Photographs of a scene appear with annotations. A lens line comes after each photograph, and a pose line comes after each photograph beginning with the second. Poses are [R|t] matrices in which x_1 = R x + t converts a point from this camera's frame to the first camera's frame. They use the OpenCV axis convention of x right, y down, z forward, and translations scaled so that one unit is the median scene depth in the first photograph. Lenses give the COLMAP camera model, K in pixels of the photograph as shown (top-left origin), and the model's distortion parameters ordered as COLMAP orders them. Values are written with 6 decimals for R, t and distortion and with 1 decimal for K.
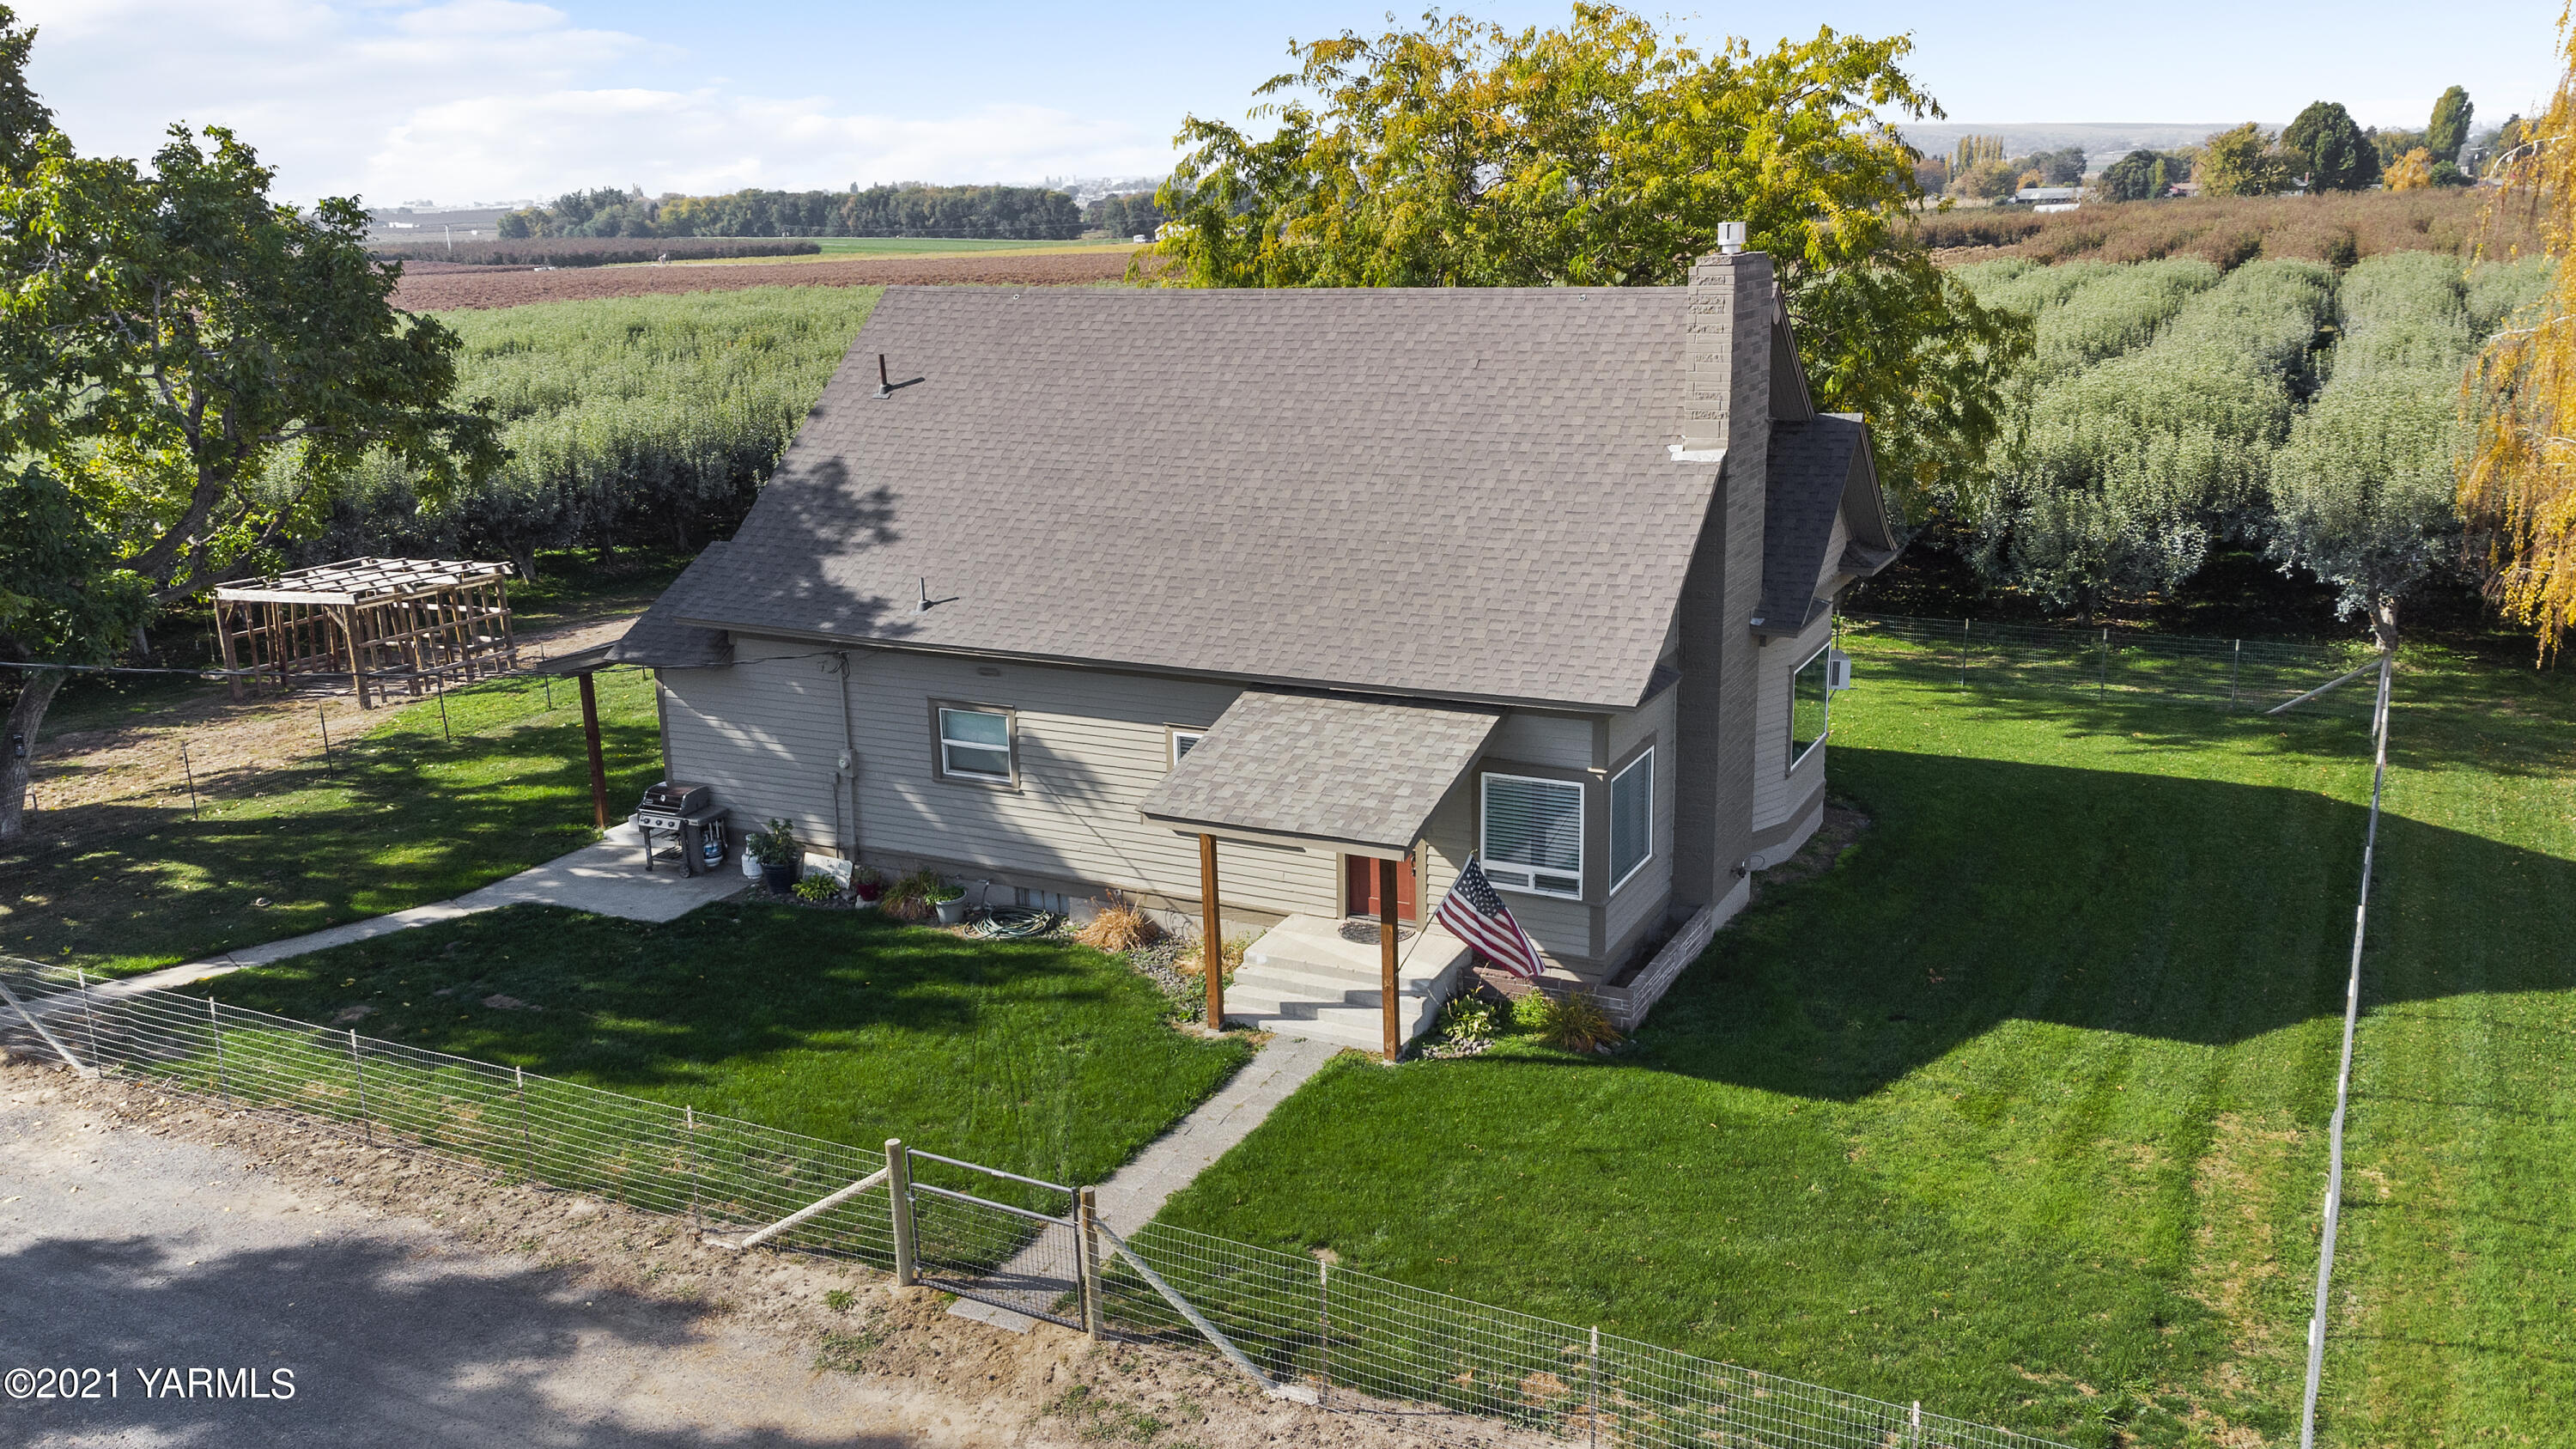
lens RADIAL K [[2022.4, 0, 1300.5], [0, 2022.4, 772.4], [0, 0, 1]] dist [0.062738, 0.002398]
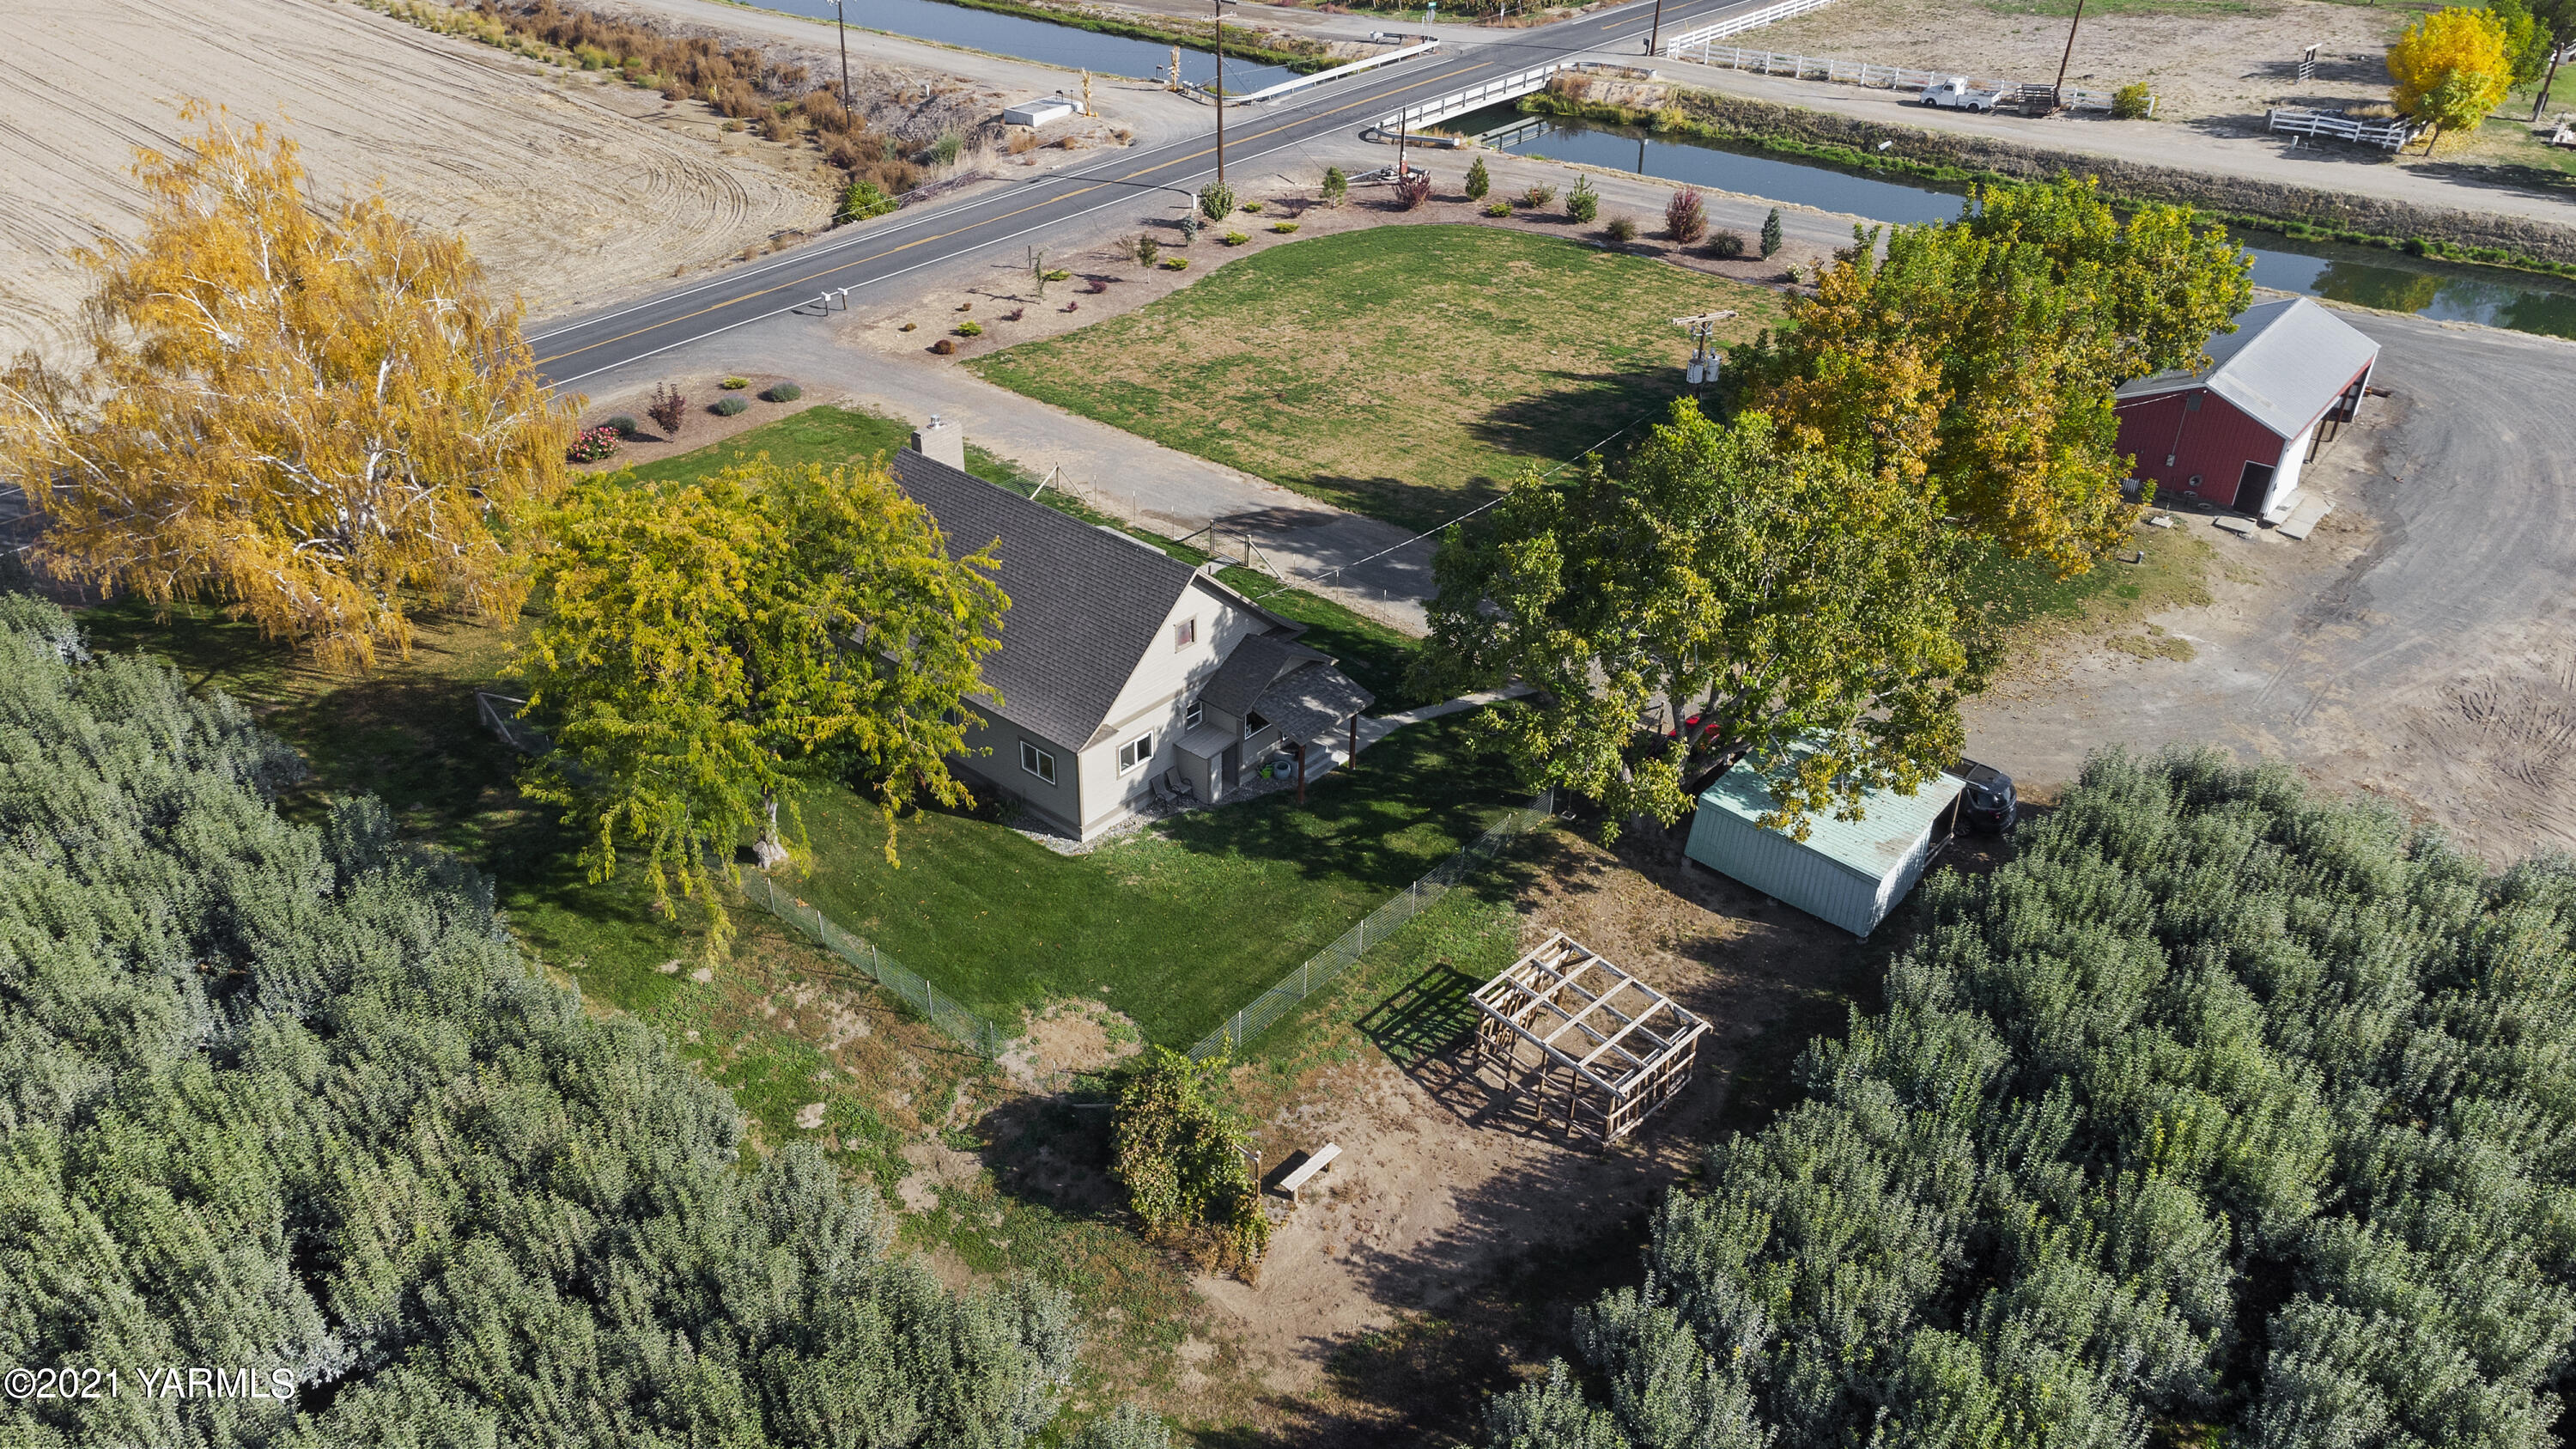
lens RADIAL K [[1890.9, 0, 1277.5], [0, 1890.9, 772.4], [0, 0, 1]] dist [0.013201, 0.081607]
pose [[-0.968918, -0.123442, 0.214383, -0.899389], [0.079330, 0.665795, 0.741905, -1.883509], [-0.234317, 0.735852, -0.635308, 2.963367]]
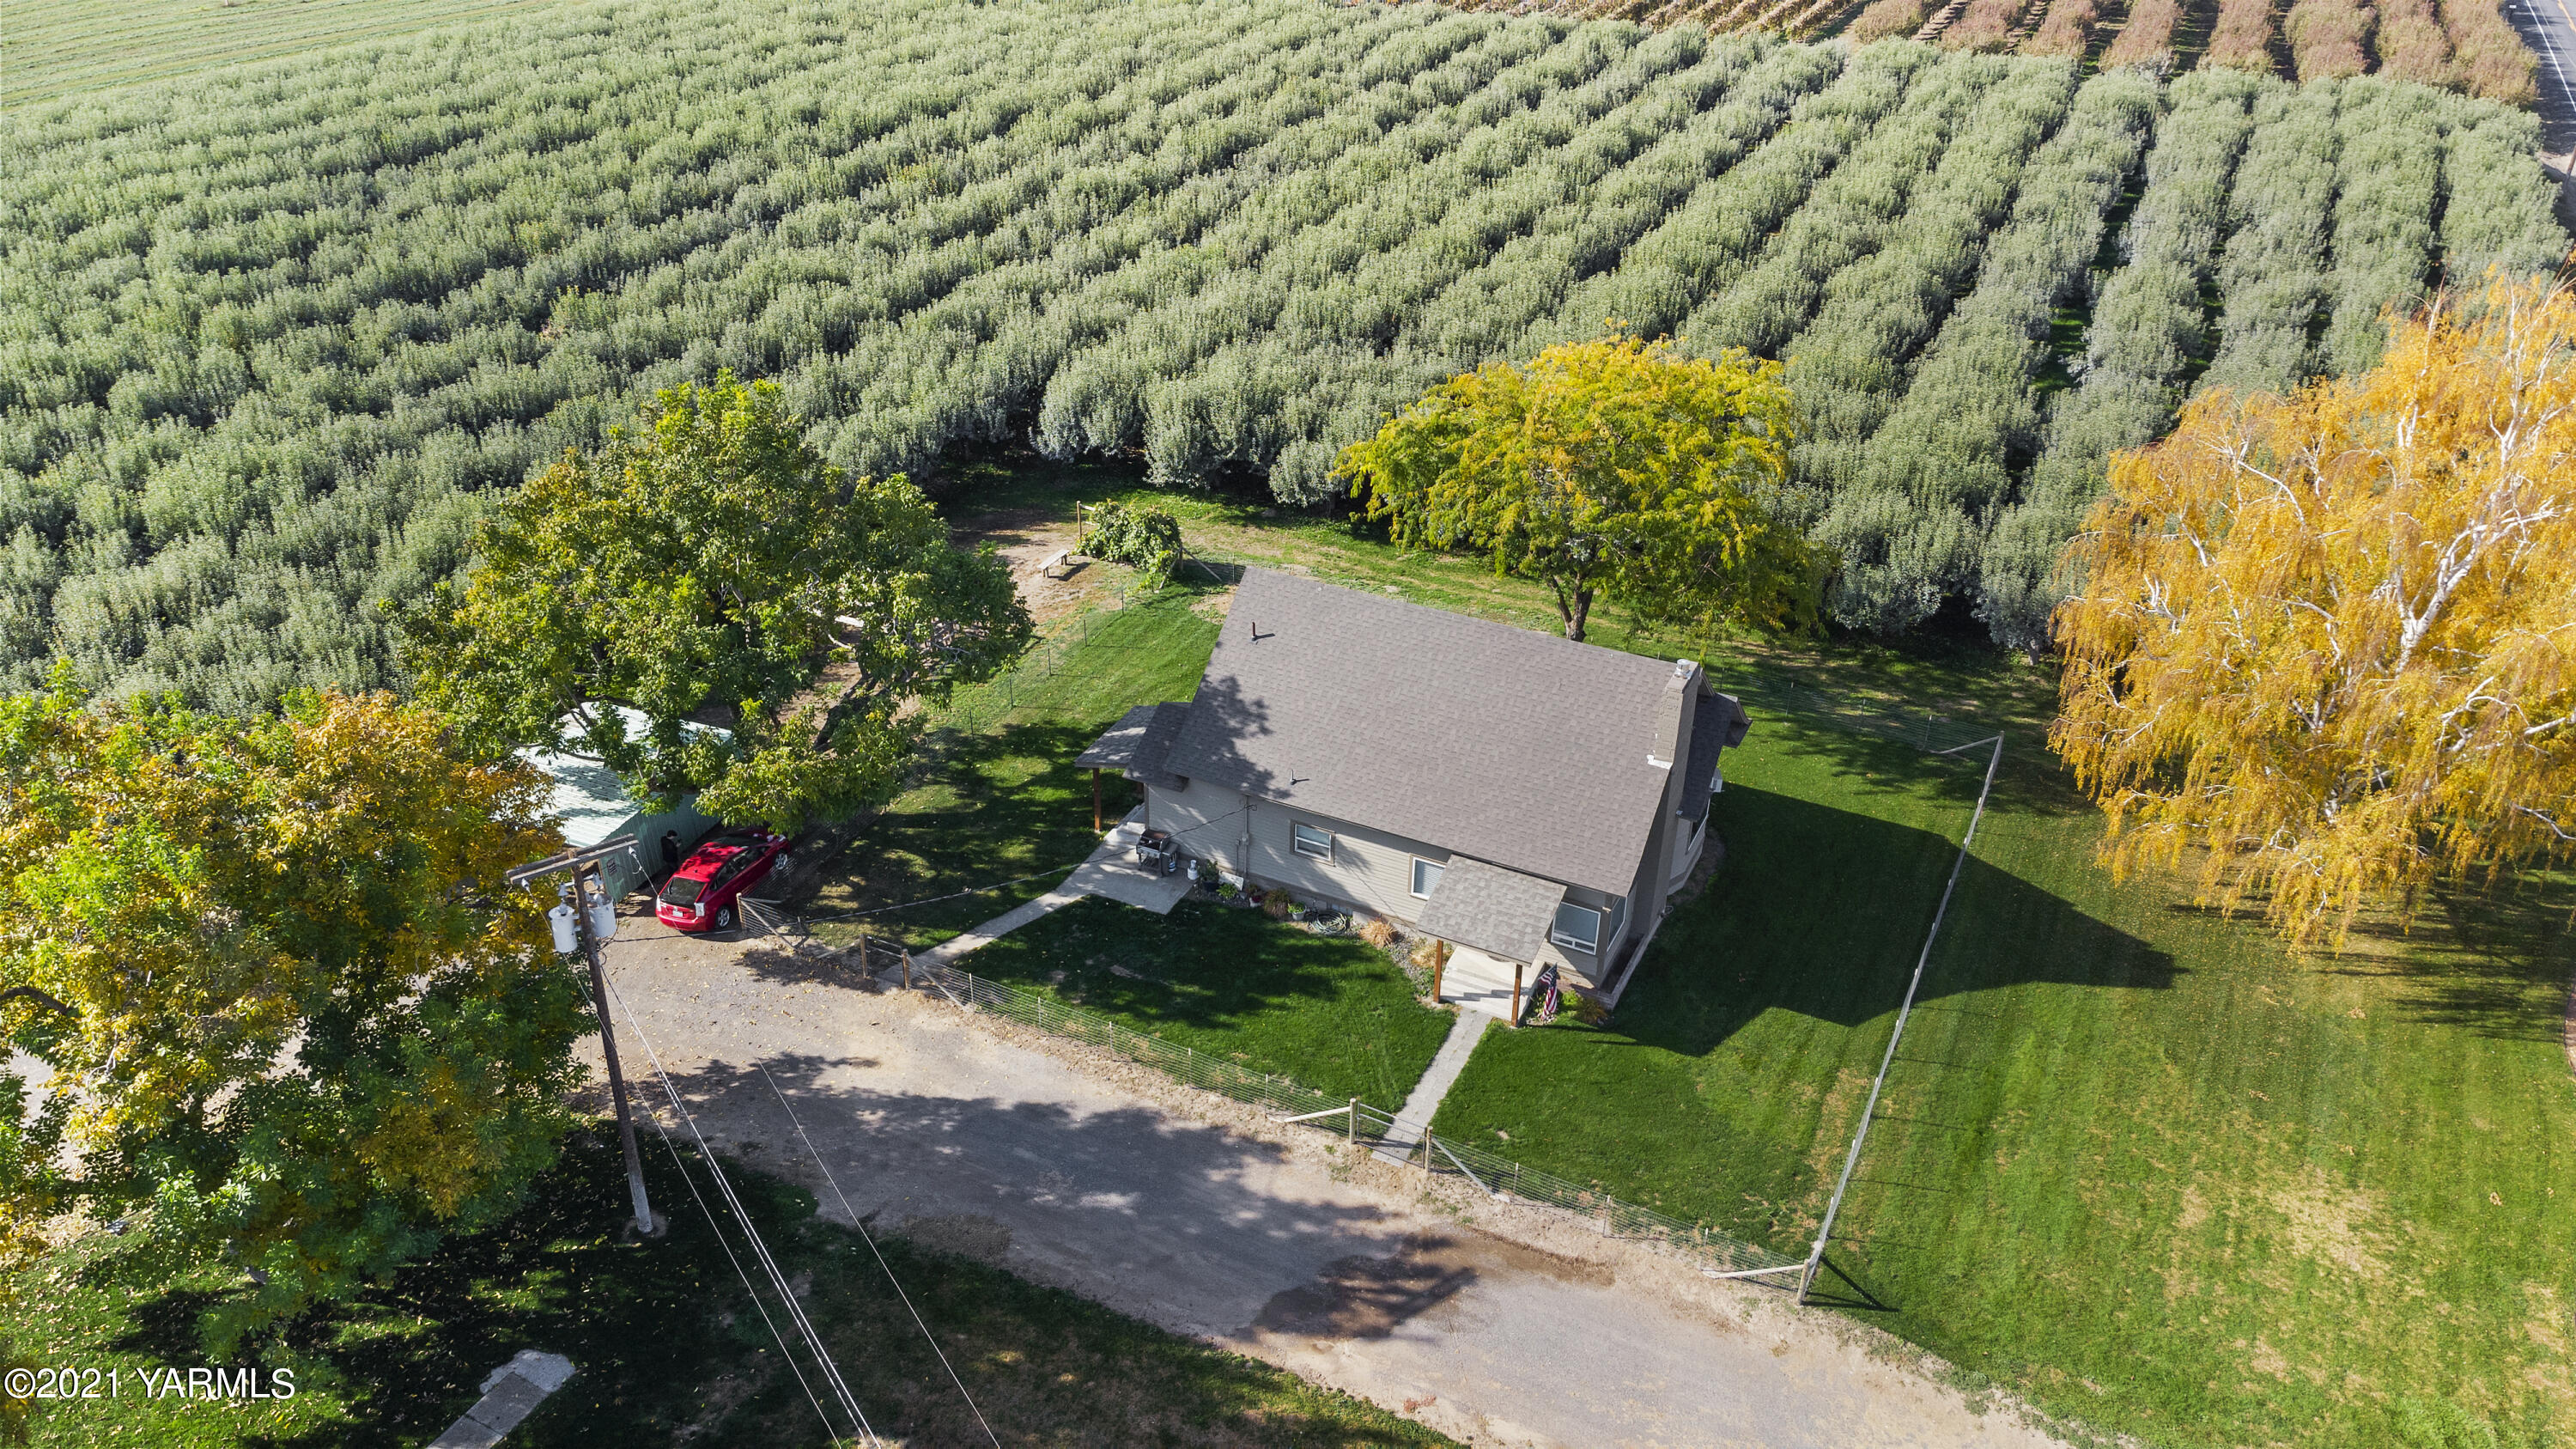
lens RADIAL K [[1890.8, 0, 1288.0], [0, 1890.8, 724.5], [0, 0, 1]] dist [0.023875, 0.054156]
pose [[0.999008, 0.026531, 0.035771, -0.292750], [-0.034626, 0.967830, 0.249211, -0.705977], [-0.028008, -0.250202, 0.967788, -1.012007]]
